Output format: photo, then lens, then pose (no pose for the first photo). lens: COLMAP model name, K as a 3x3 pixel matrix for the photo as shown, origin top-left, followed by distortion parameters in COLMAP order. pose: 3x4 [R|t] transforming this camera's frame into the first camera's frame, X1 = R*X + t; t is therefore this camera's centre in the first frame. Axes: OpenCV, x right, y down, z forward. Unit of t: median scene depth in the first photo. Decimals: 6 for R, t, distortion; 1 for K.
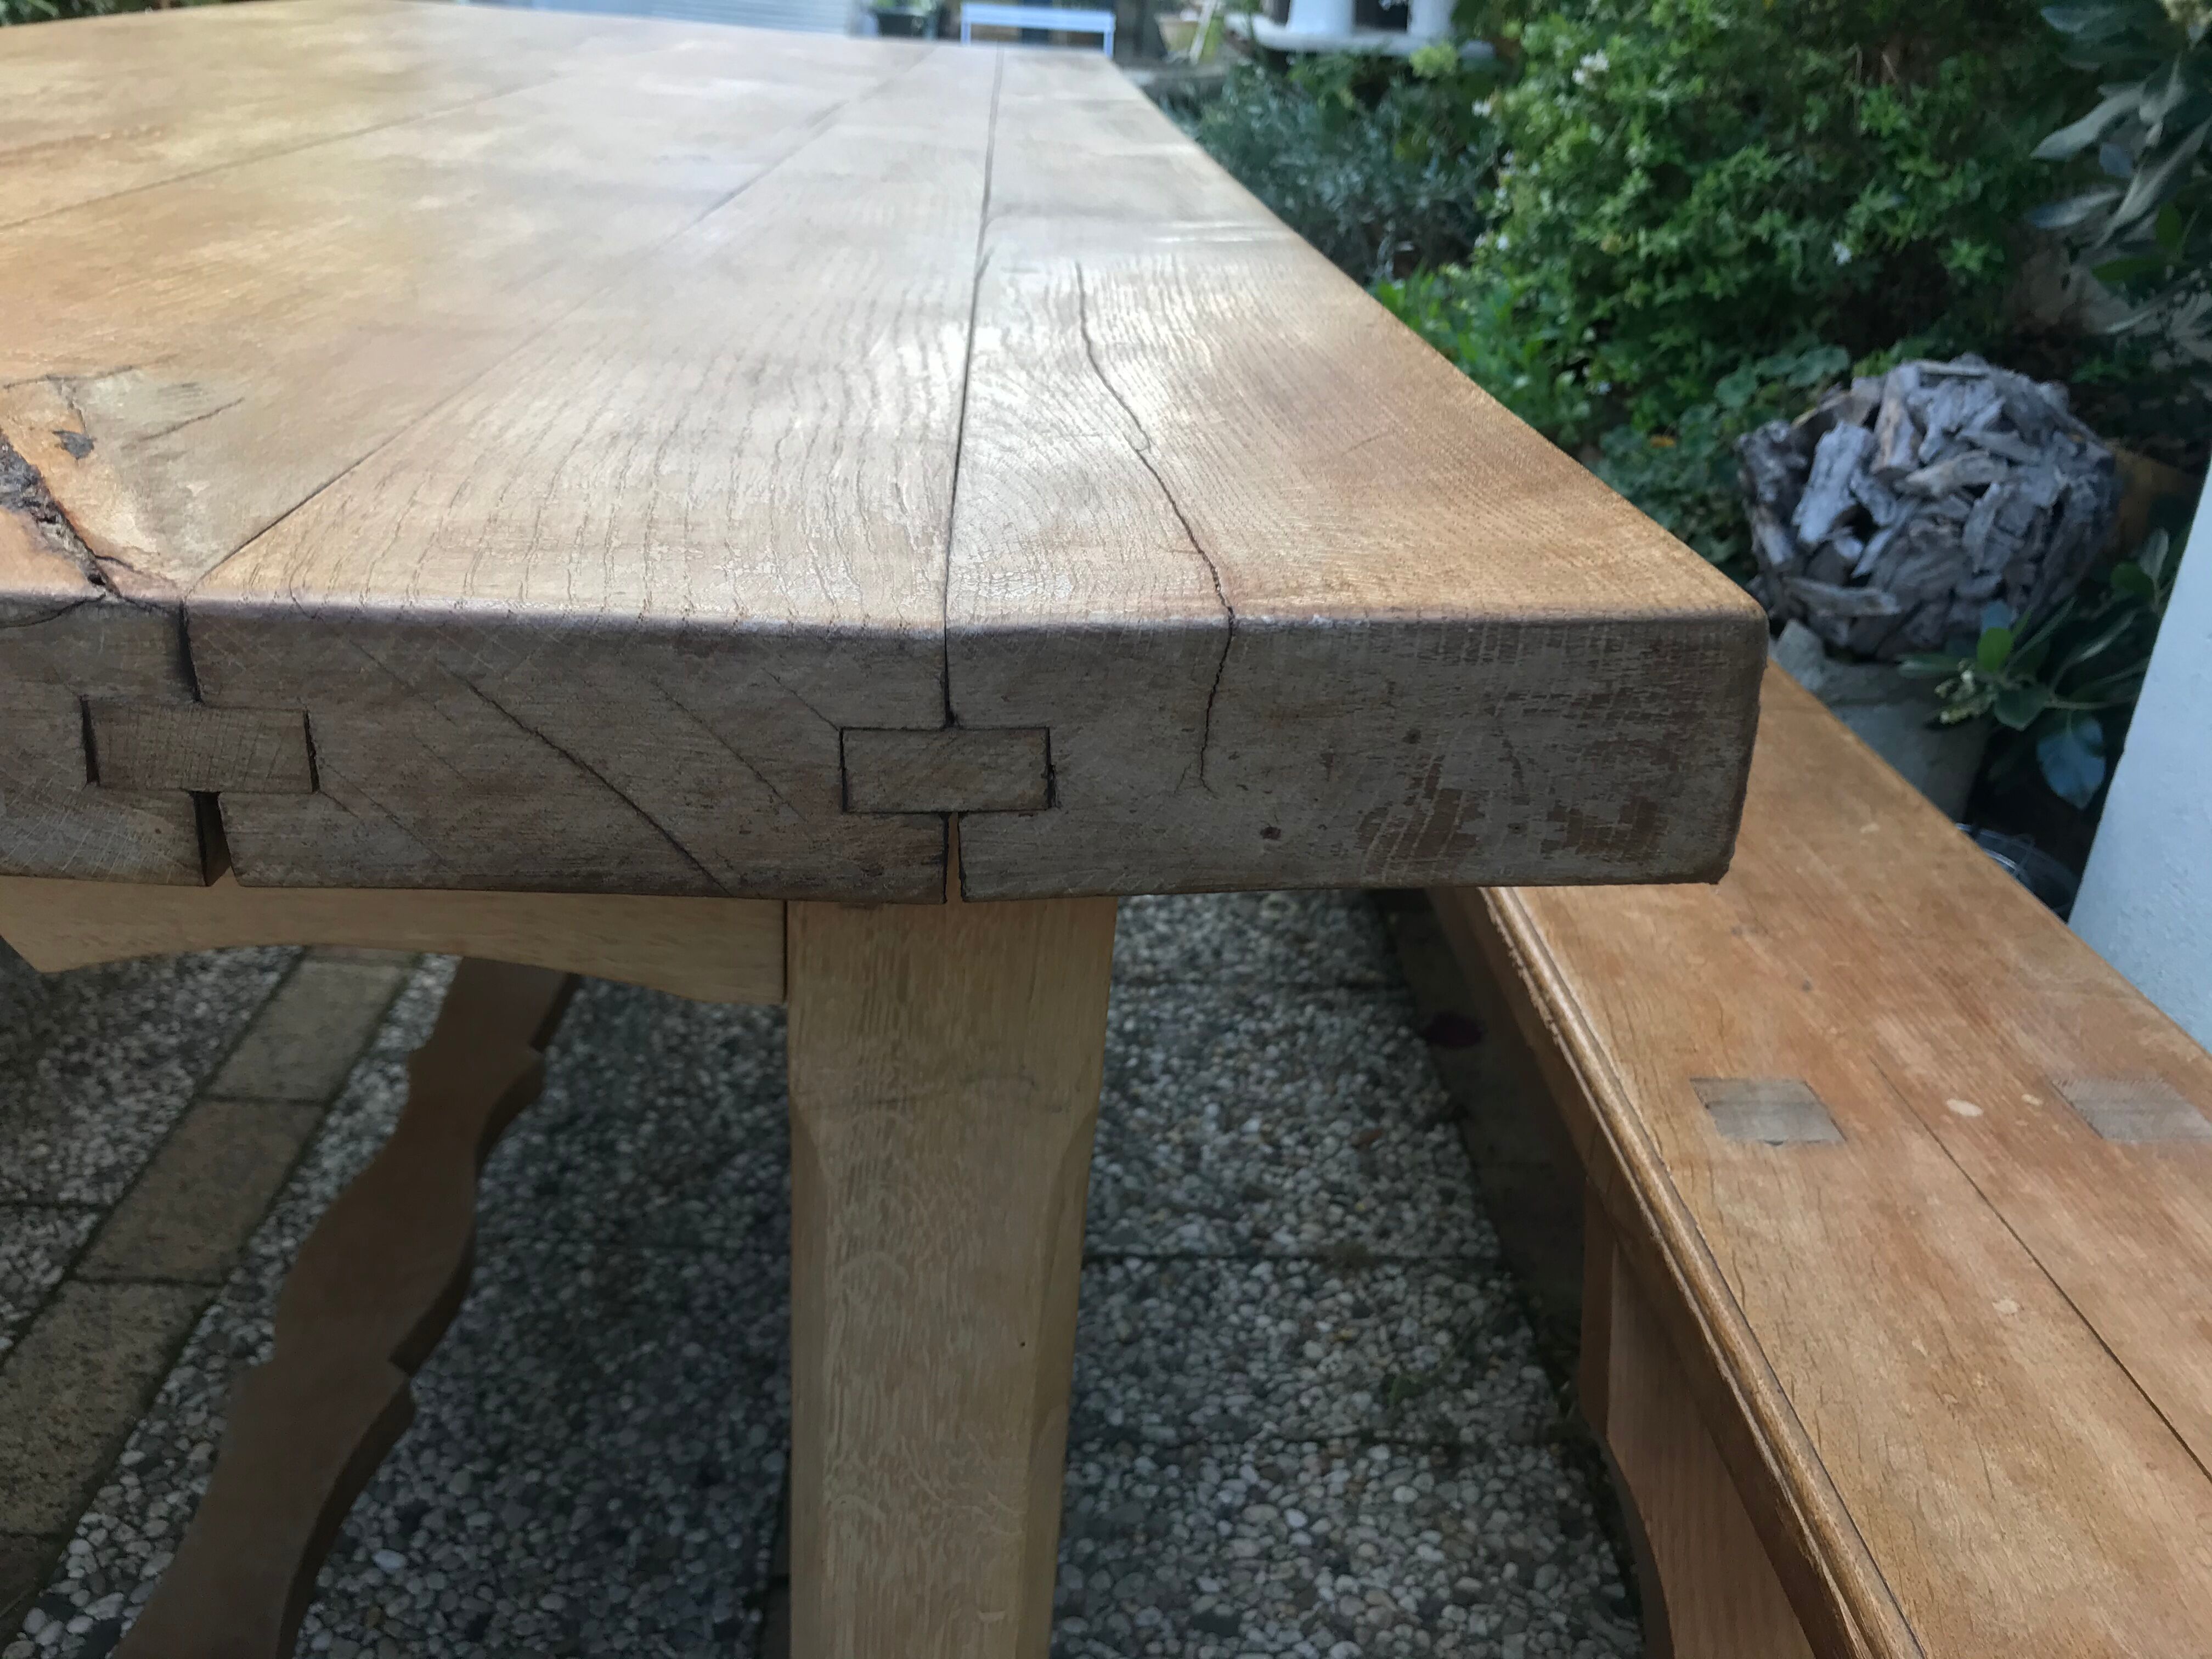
lens RADIAL K [[1837.3, 0, 1081.2], [0, 1837.3, 819.9], [0, 0, 1]] dist [0.042114, -0.062984]
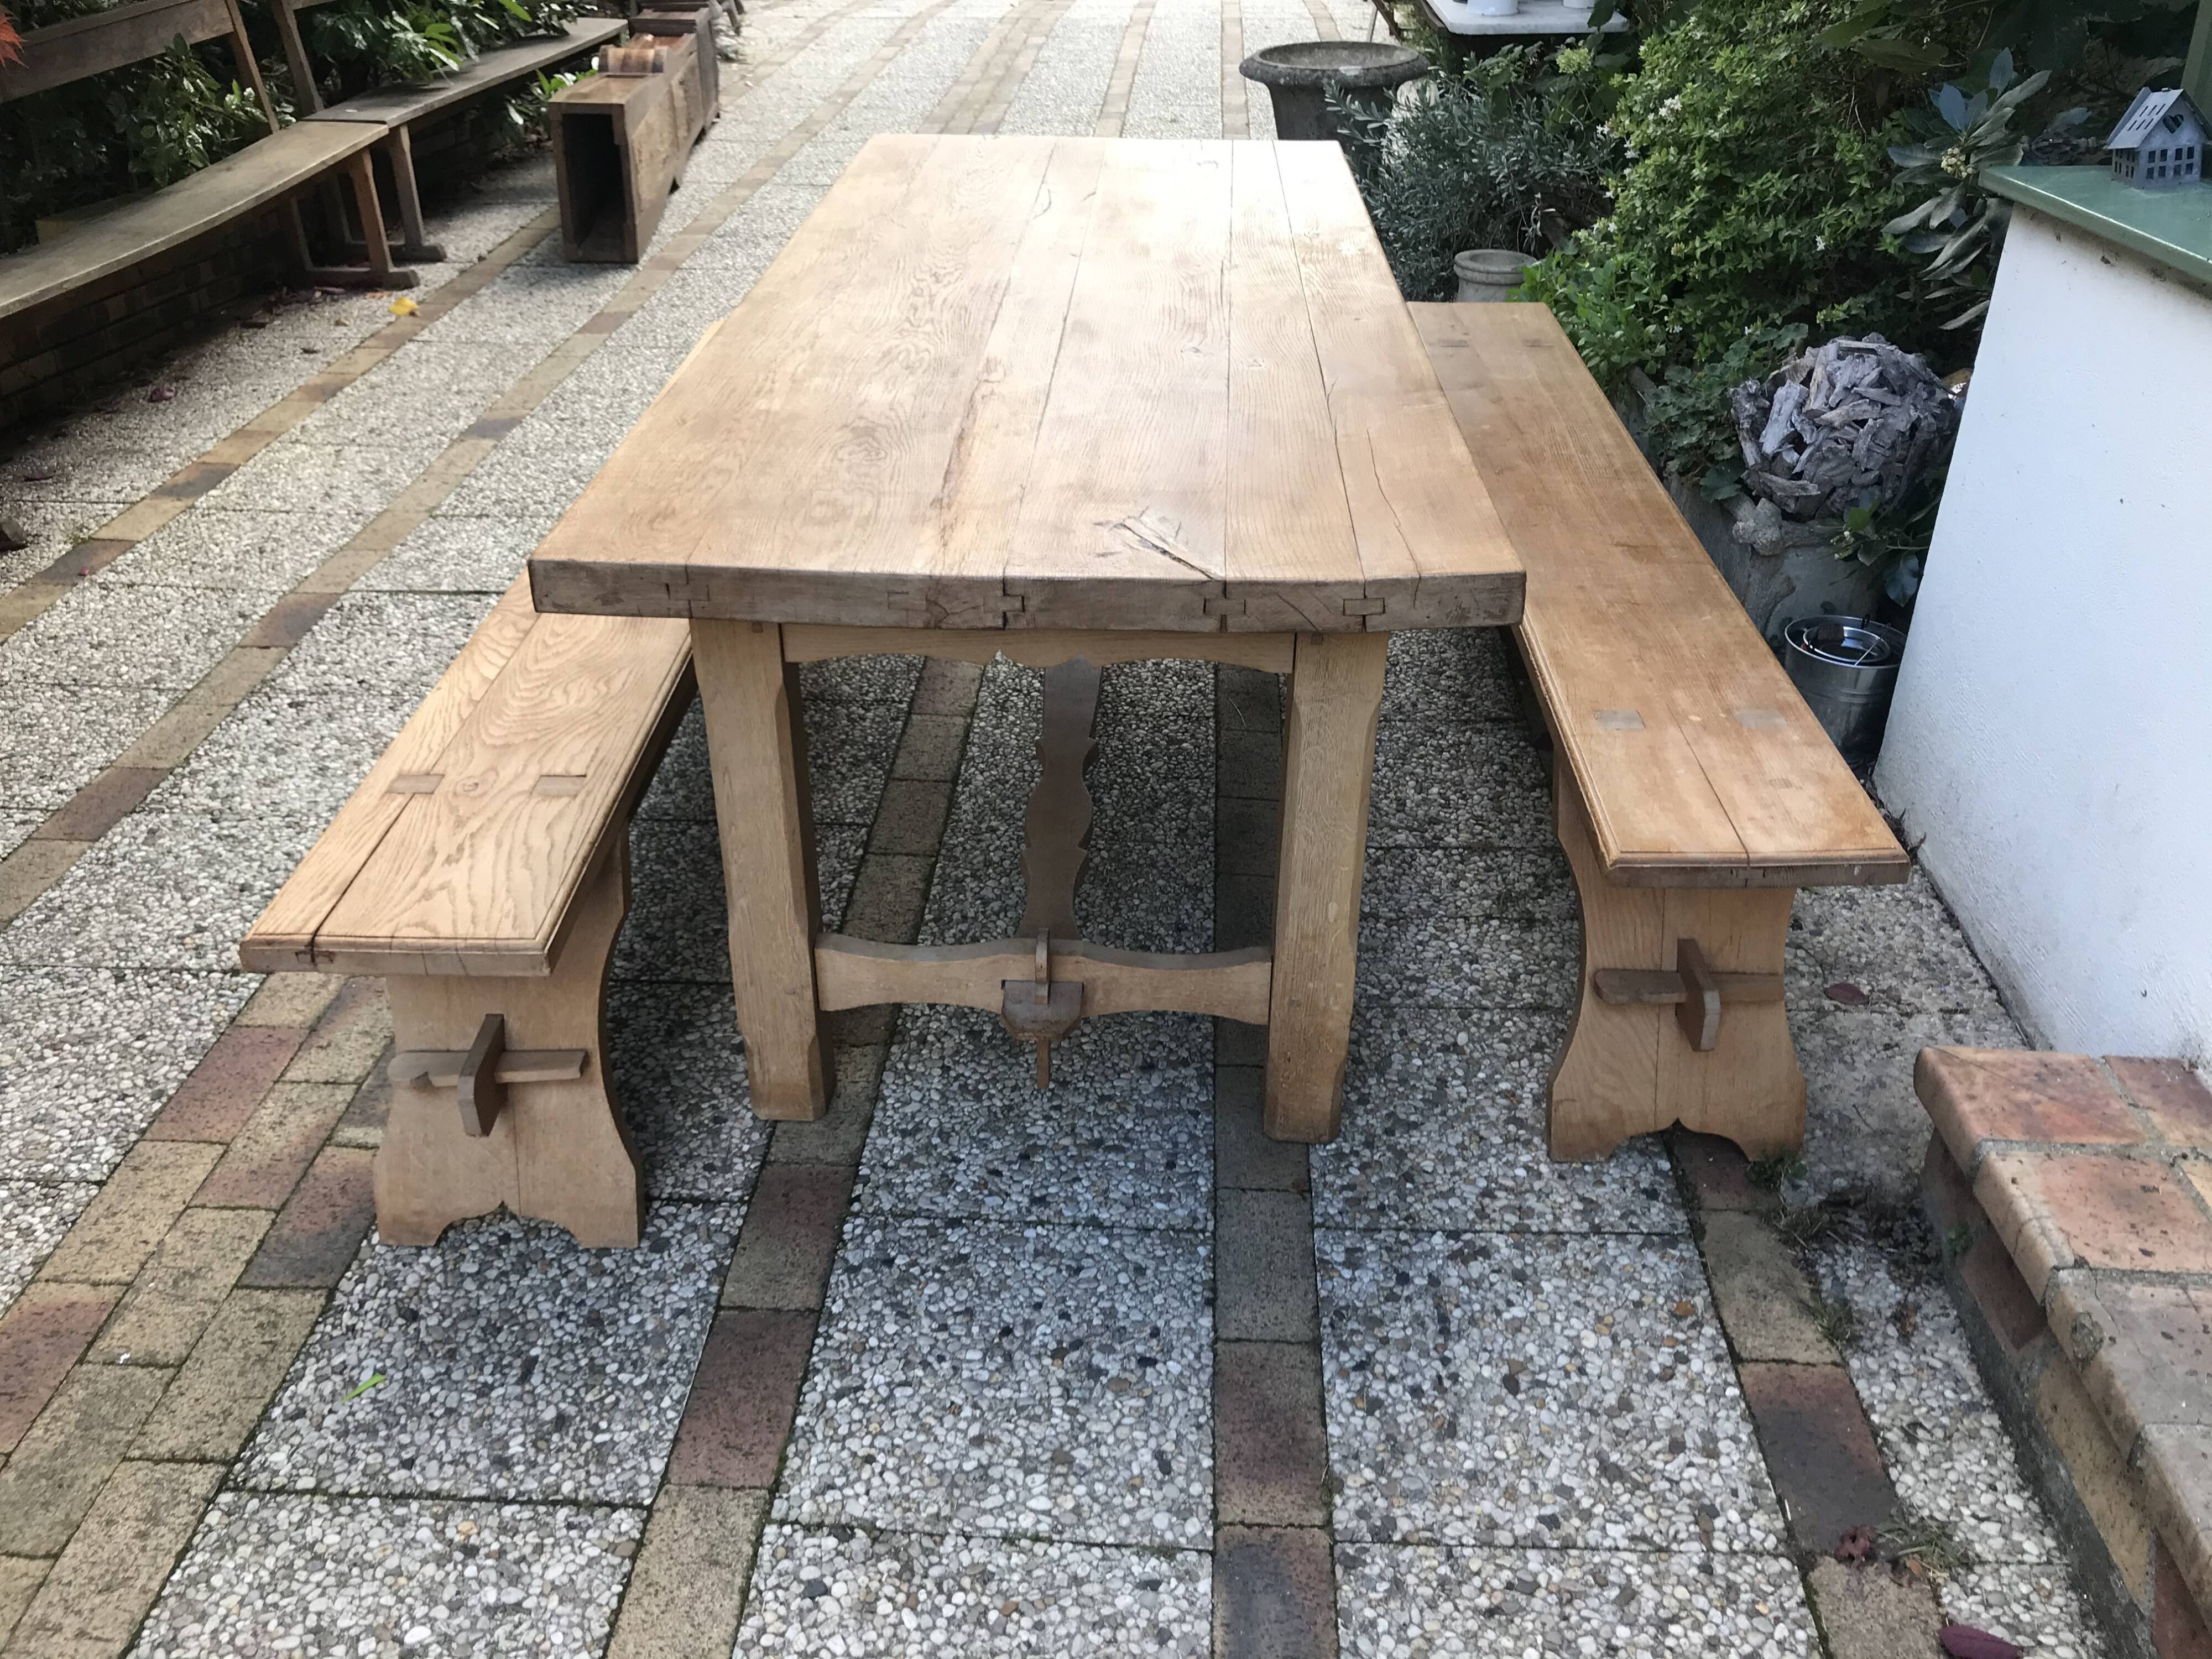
lens RADIAL K [[1790.0, 0, 1084.9], [0, 1790.0, 829.6], [0, 0, 1]] dist [0.049698, -0.060203]
pose [[0.994537, -0.010335, -0.103872, -0.084089], [0.020759, 0.994793, 0.099779, 0.020900], [0.102300, -0.101391, 0.989573, -1.000026]]
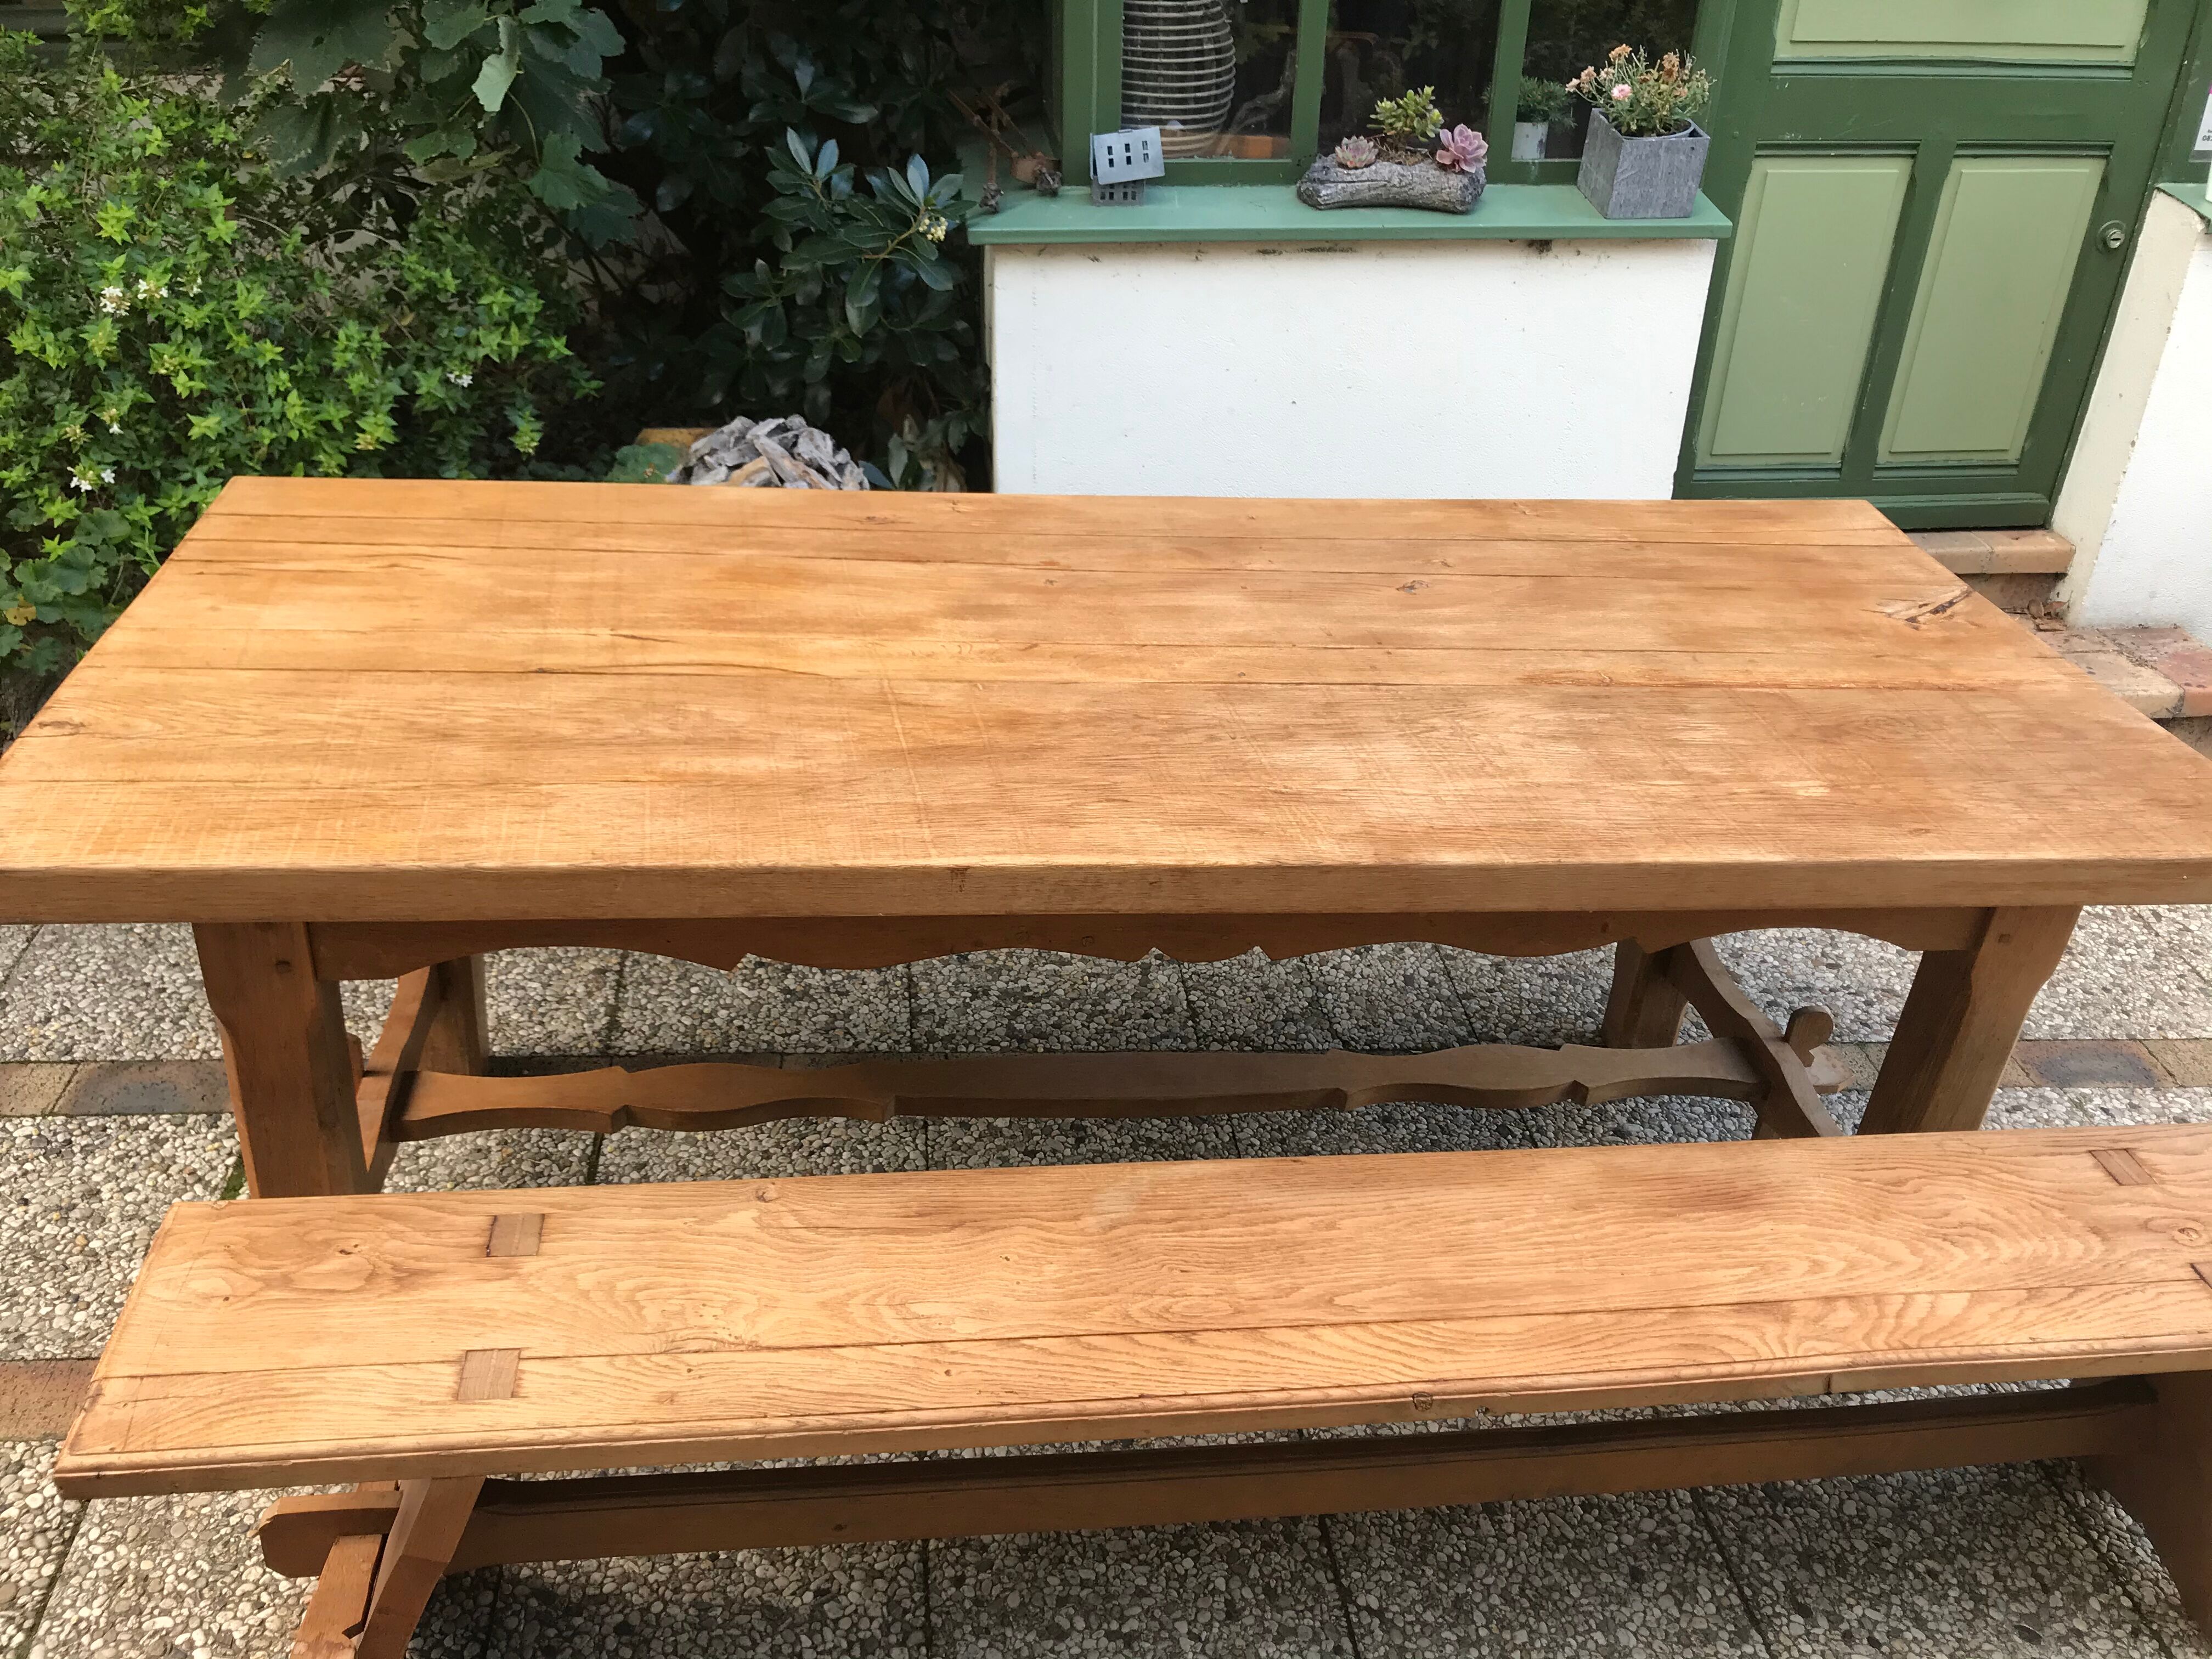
lens RADIAL K [[1837.3, 0, 1081.2], [0, 1837.3, 819.9], [0, 0, 1]] dist [0.042114, -0.062984]
pose [[-0.076970, -0.566010, 0.820797, -1.568973], [0.363129, 0.750783, 0.551781, -1.098332], [-0.928554, 0.340526, 0.147747, 0.815990]]
